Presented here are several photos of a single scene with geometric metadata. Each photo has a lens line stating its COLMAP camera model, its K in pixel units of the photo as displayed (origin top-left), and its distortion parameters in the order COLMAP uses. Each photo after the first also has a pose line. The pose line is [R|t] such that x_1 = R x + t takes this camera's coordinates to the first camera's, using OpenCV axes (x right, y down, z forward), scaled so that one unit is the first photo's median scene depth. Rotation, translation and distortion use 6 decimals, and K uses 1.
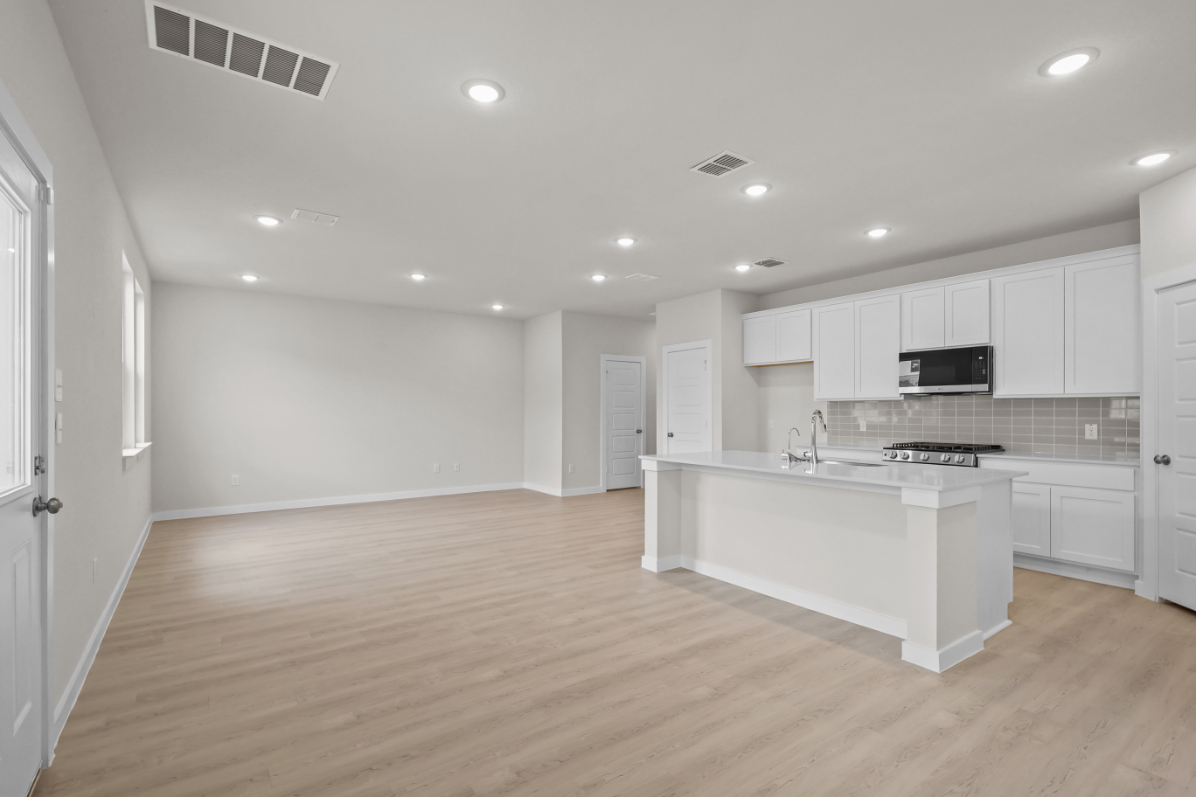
lens RADIAL K [[559.0, 0, 601.8], [0, 559.0, 407.7], [0, 0, 1]] dist [-0.004142, 0.003930]
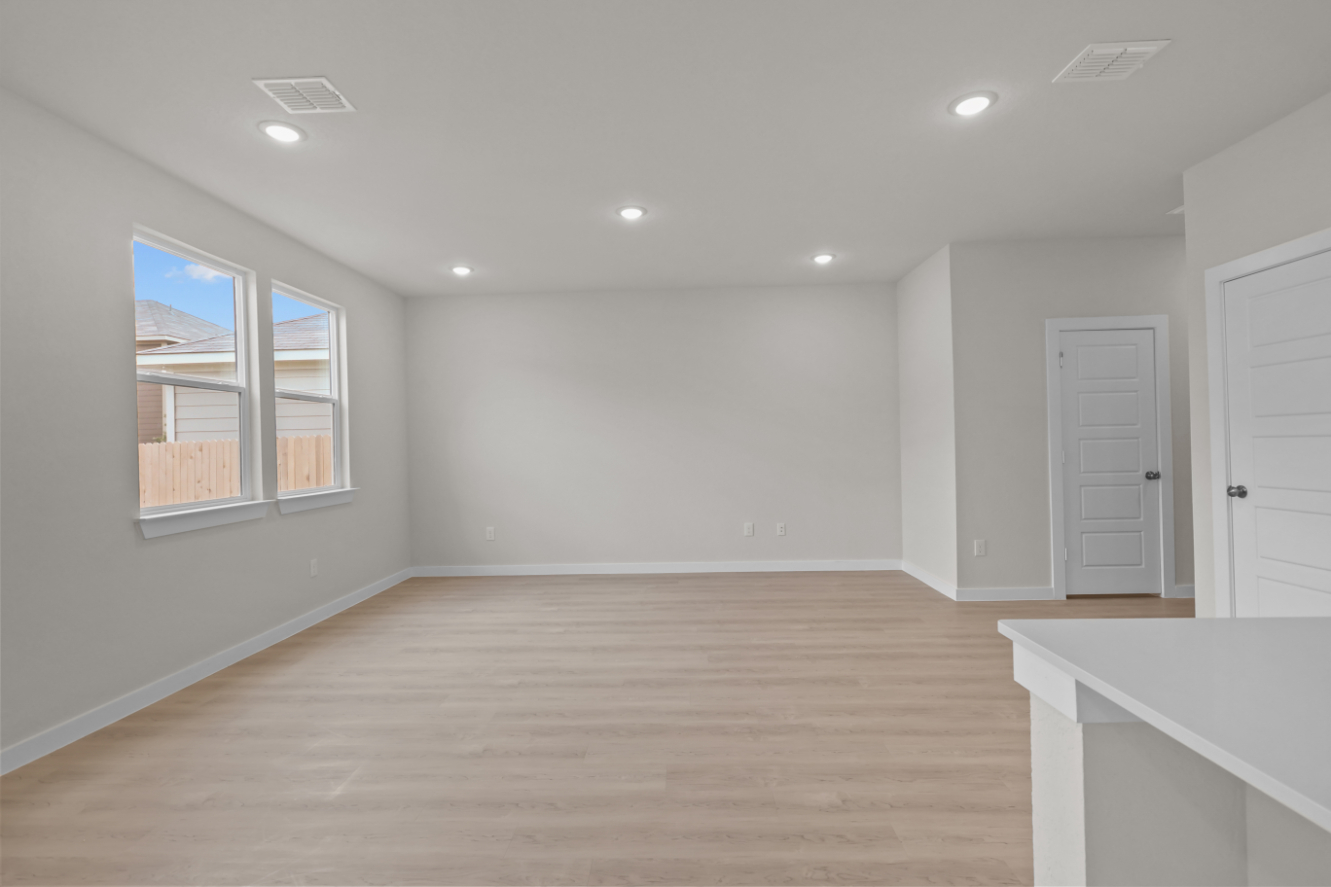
lens RADIAL K [[609.8, 0, 662.9], [0, 609.8, 445.5], [0, 0, 1]] dist [-0.009740, 0.003514]
pose [[0.789921, -0.013916, -0.613051, 0.105418], [0.024932, 0.999645, 0.009434, 0.003052], [0.612702, -0.022737, 0.789987, 0.661570]]
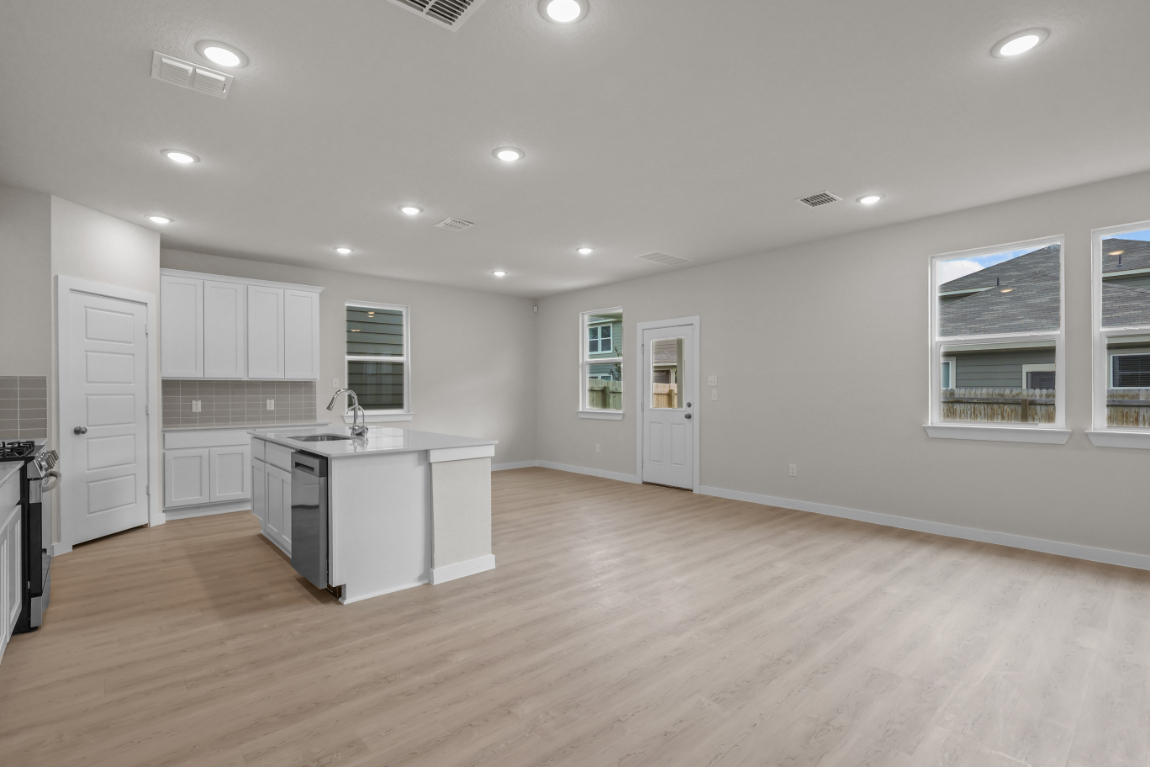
lens RADIAL K [[537.5, 0, 569.8], [0, 537.5, 391.4], [0, 0, 1]] dist [-0.004142, 0.003930]
pose [[-0.995986, 0.002719, -0.089467, 0.027569], [0.003184, 0.999982, -0.005055, 0.012553], [0.089451, -0.005320, -0.995977, 1.730158]]
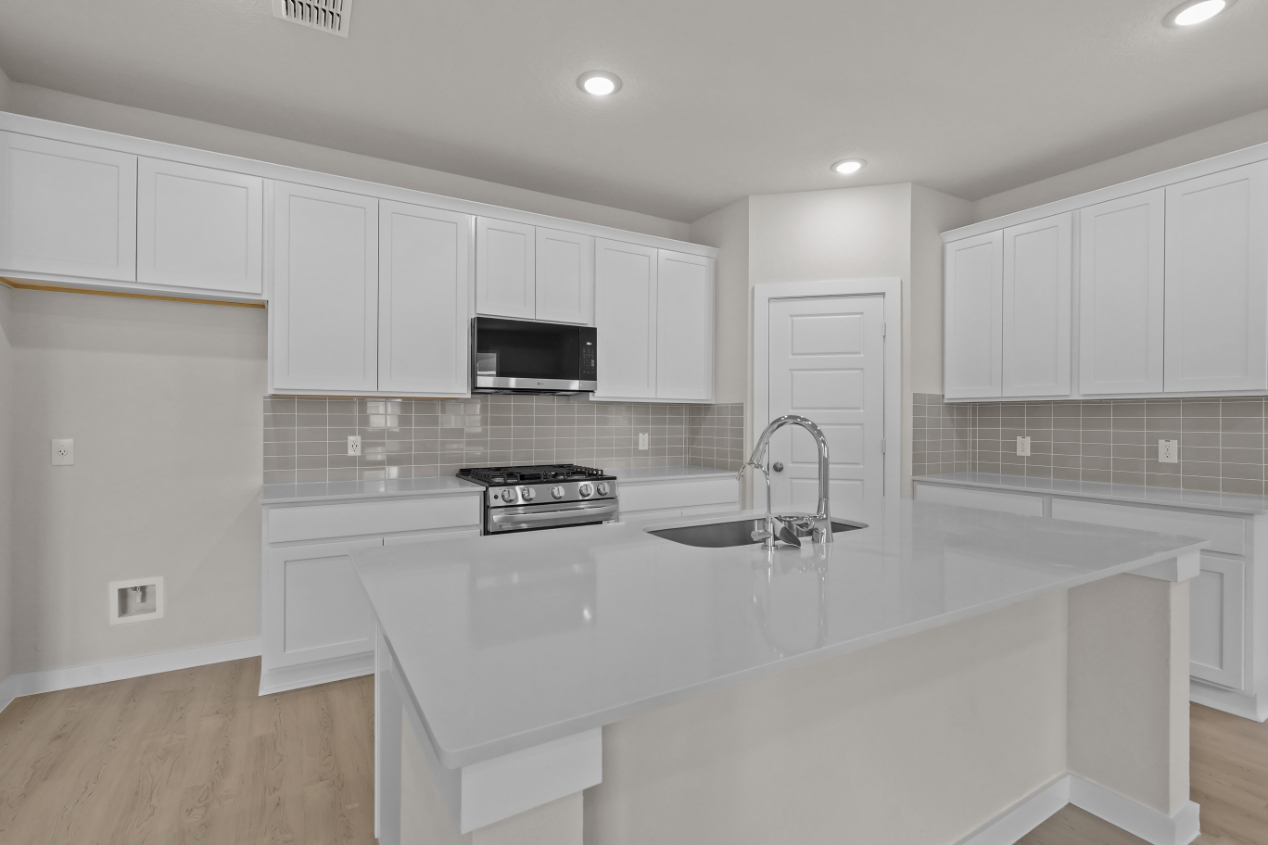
lens RADIAL K [[592.6, 0, 636.3], [0, 592.6, 418.3], [0, 0, 1]] dist [-0.004142, 0.003930]
pose [[0.087323, 0.001398, 0.996179, -0.070627], [-0.010456, 0.999945, -0.000487, 0.005851], [-0.996125, -0.010374, 0.087333, 0.885251]]
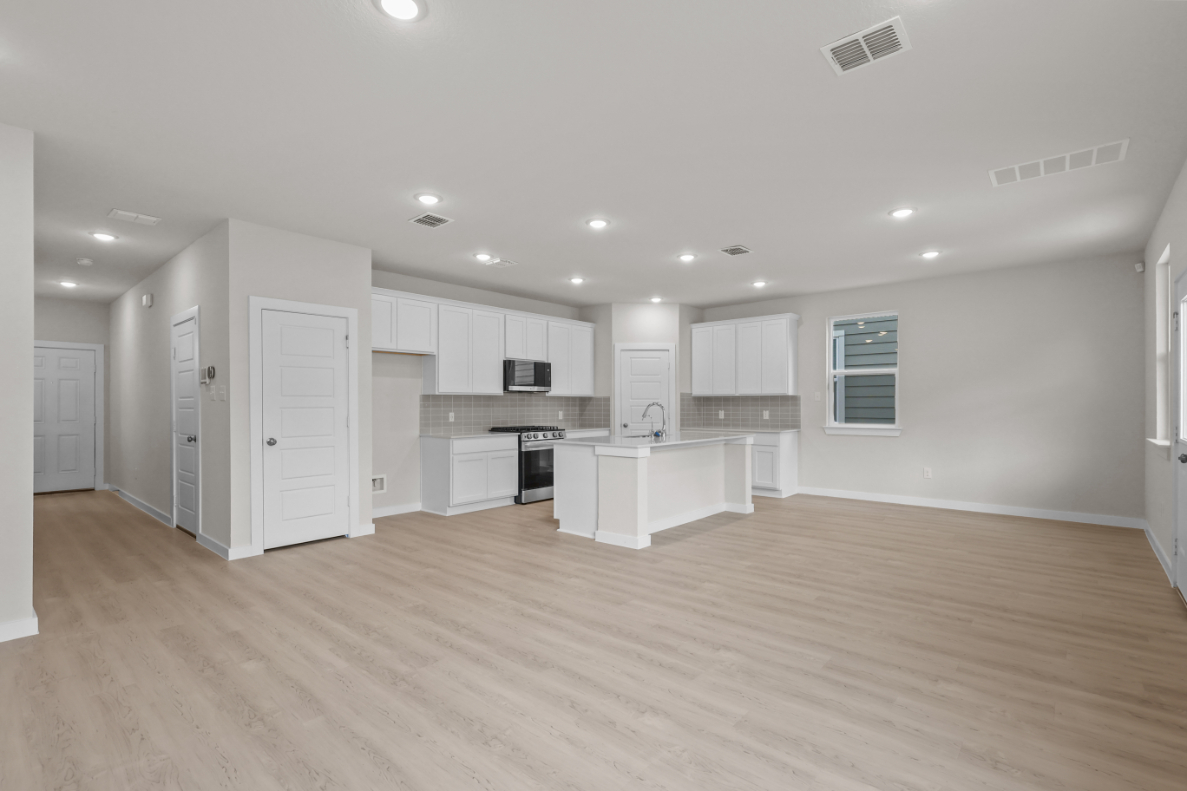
lens RADIAL K [[543.8, 0, 595.8], [0, 543.8, 403.8], [0, 0, 1]] dist [-0.009740, 0.003514]
pose [[-0.221888, 0.001290, 0.975071, -0.864674], [-0.004691, 0.999986, -0.002391, 0.008564], [-0.975061, -0.005105, -0.221879, 1.226652]]
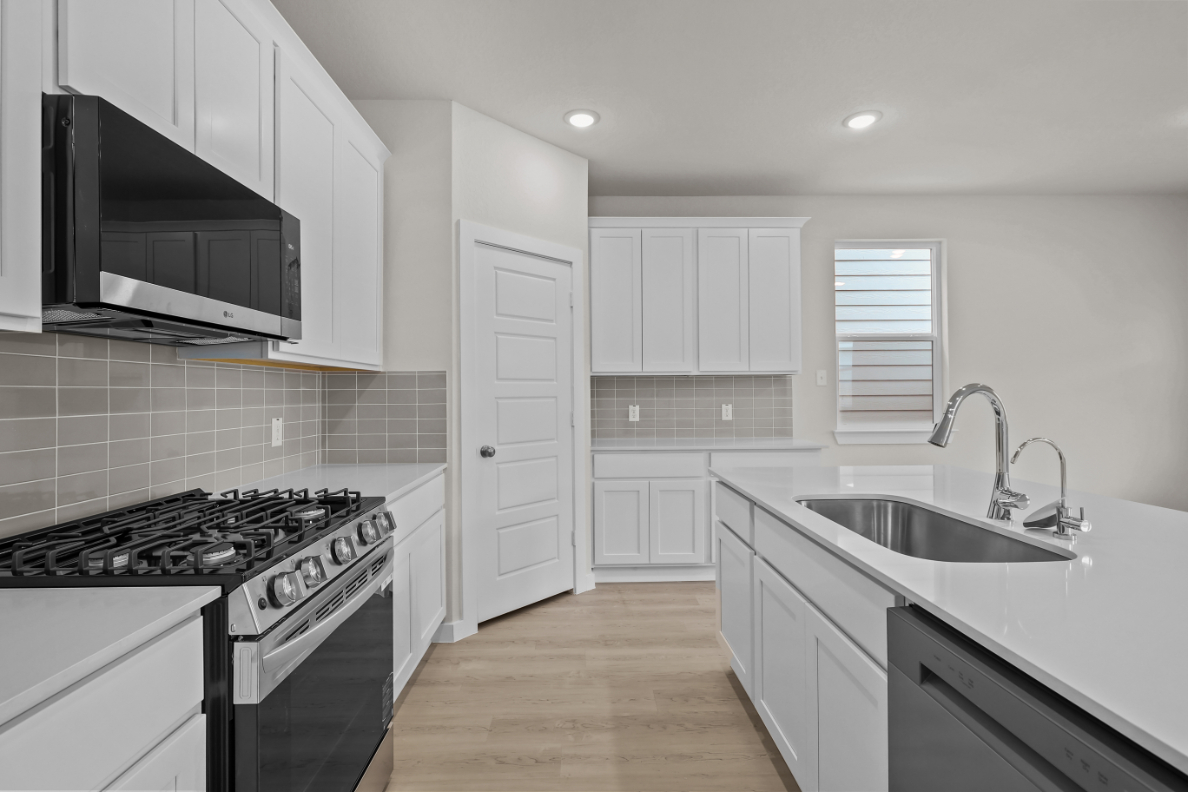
lens RADIAL K [[544.3, 0, 589.9], [0, 544.3, 391.6], [0, 0, 1]] dist [-0.009740, 0.003514]
pose [[-0.818495, 0.005573, 0.574486, 0.319956], [0.002744, 0.999979, -0.005792, 0.007623], [-0.574506, -0.003165, -0.818494, 1.193512]]
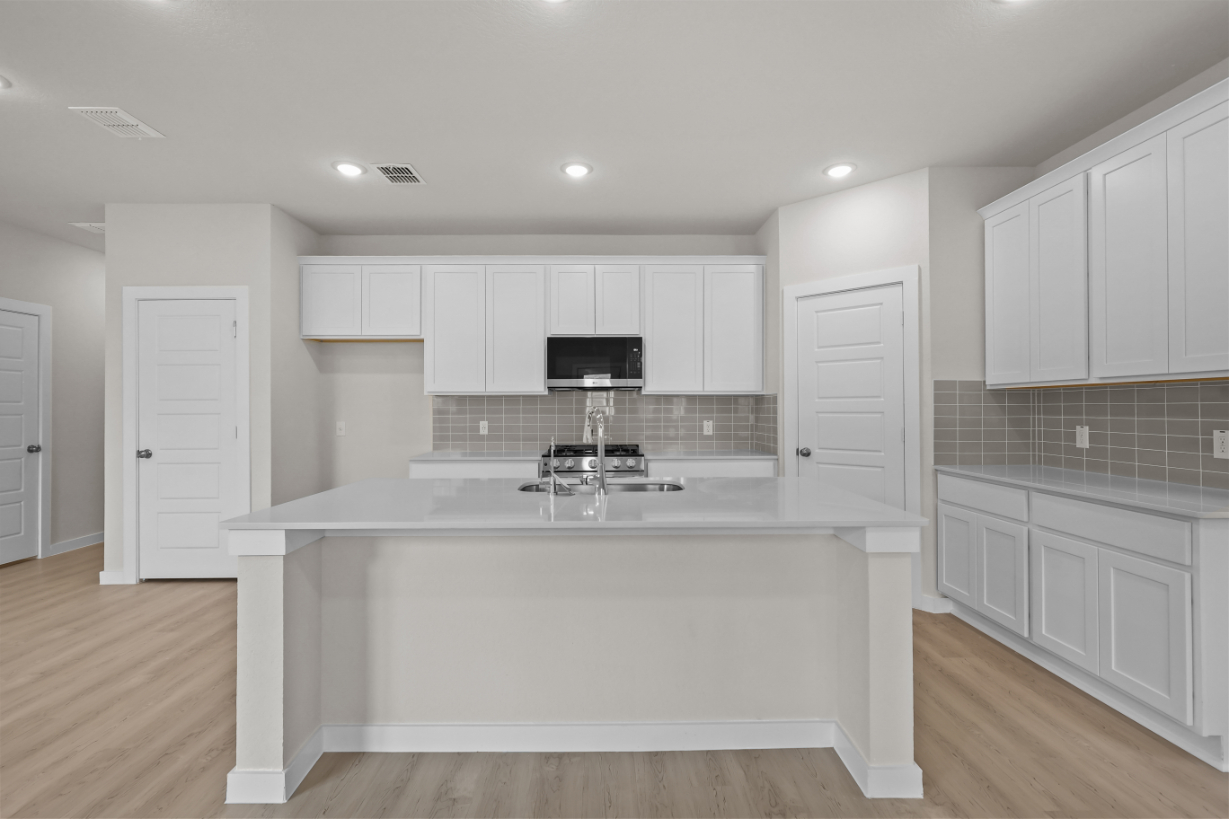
lens RADIAL K [[563.1, 0, 613.0], [0, 563.1, 401.5], [0, 0, 1]] dist [-0.009740, 0.003514]
pose [[0.574360, 0.009037, 0.818553, -0.092356], [-0.002480, 0.999954, -0.009300, 0.003427], [-0.818599, 0.003311, 0.574356, 0.511549]]
